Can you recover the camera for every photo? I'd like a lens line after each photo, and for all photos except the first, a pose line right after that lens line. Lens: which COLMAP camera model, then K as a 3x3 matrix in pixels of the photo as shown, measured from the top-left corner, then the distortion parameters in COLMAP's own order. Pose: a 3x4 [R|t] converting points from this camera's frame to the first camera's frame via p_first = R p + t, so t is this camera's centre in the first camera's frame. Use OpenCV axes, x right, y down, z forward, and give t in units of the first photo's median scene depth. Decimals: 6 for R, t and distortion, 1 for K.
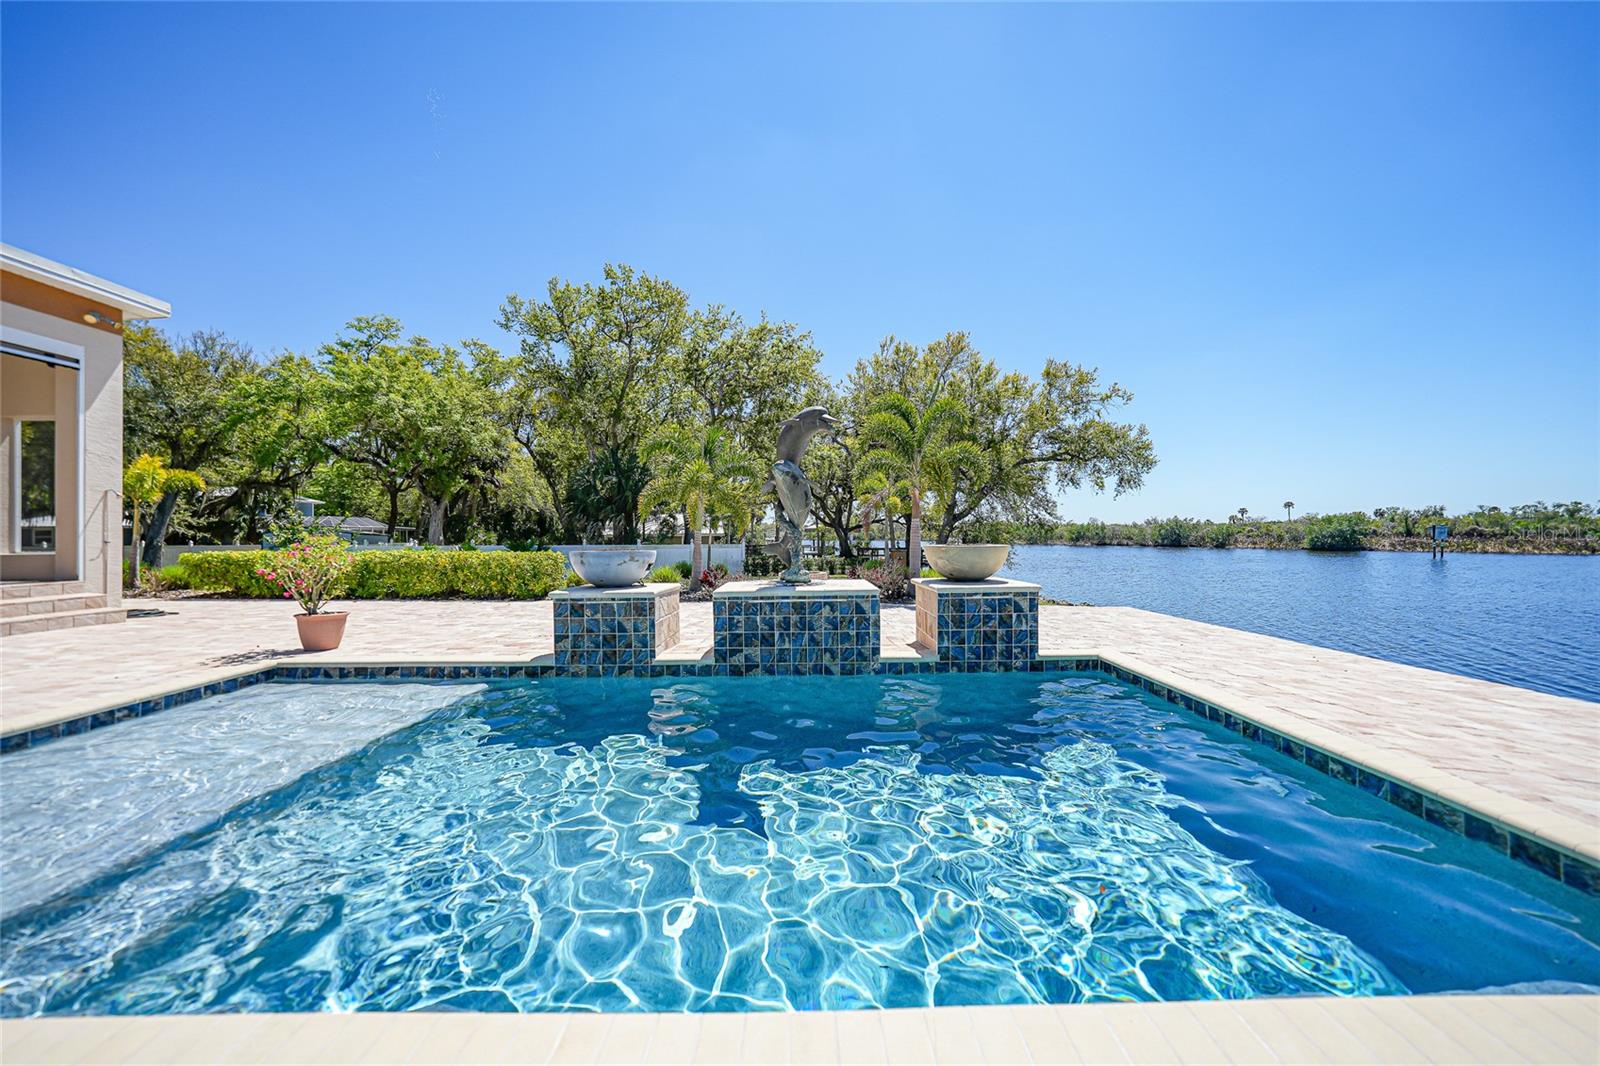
lens RADIAL K [[564.5, 0, 796.4], [0, 564.5, 524.3], [0, 0, 1]] dist [-0.014583, 0.000095]
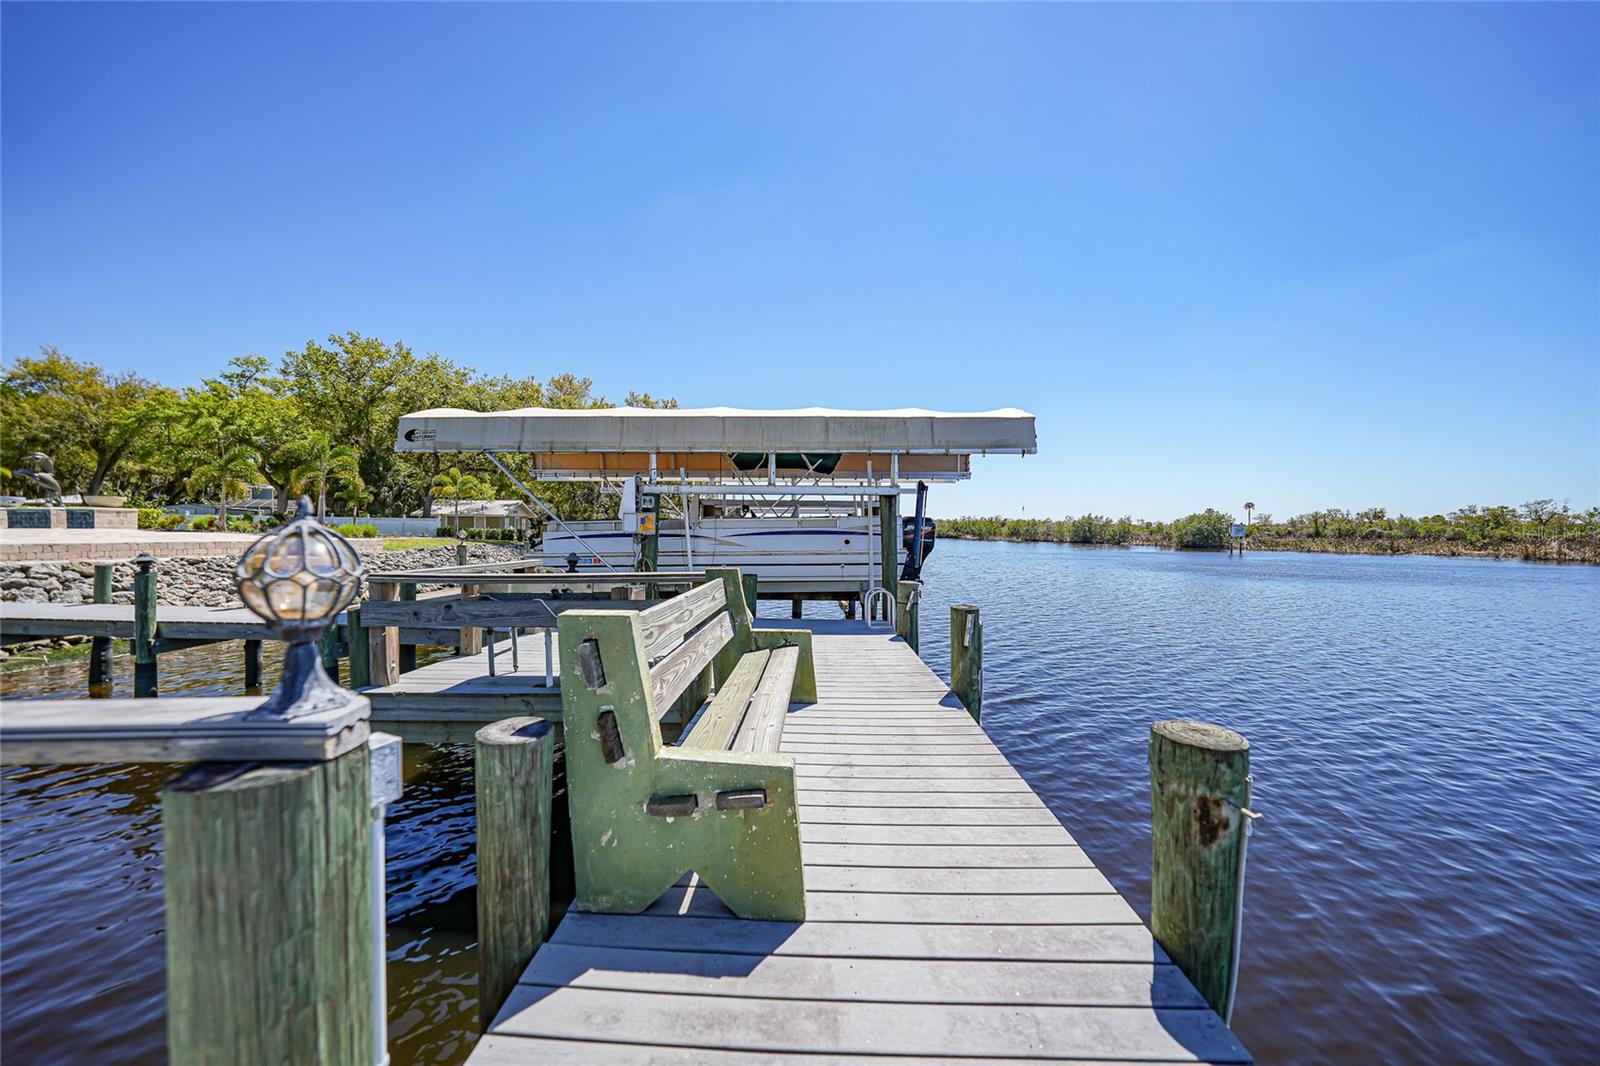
lens RADIAL K [[564.5, 0, 796.4], [0, 564.5, 524.3], [0, 0, 1]] dist [-0.014583, 0.000095]
pose [[0.996641, 0.018373, -0.079806, 0.234586], [-0.017596, 0.999791, 0.010430, 0.003683], [0.079981, -0.008991, 0.996756, -0.090730]]
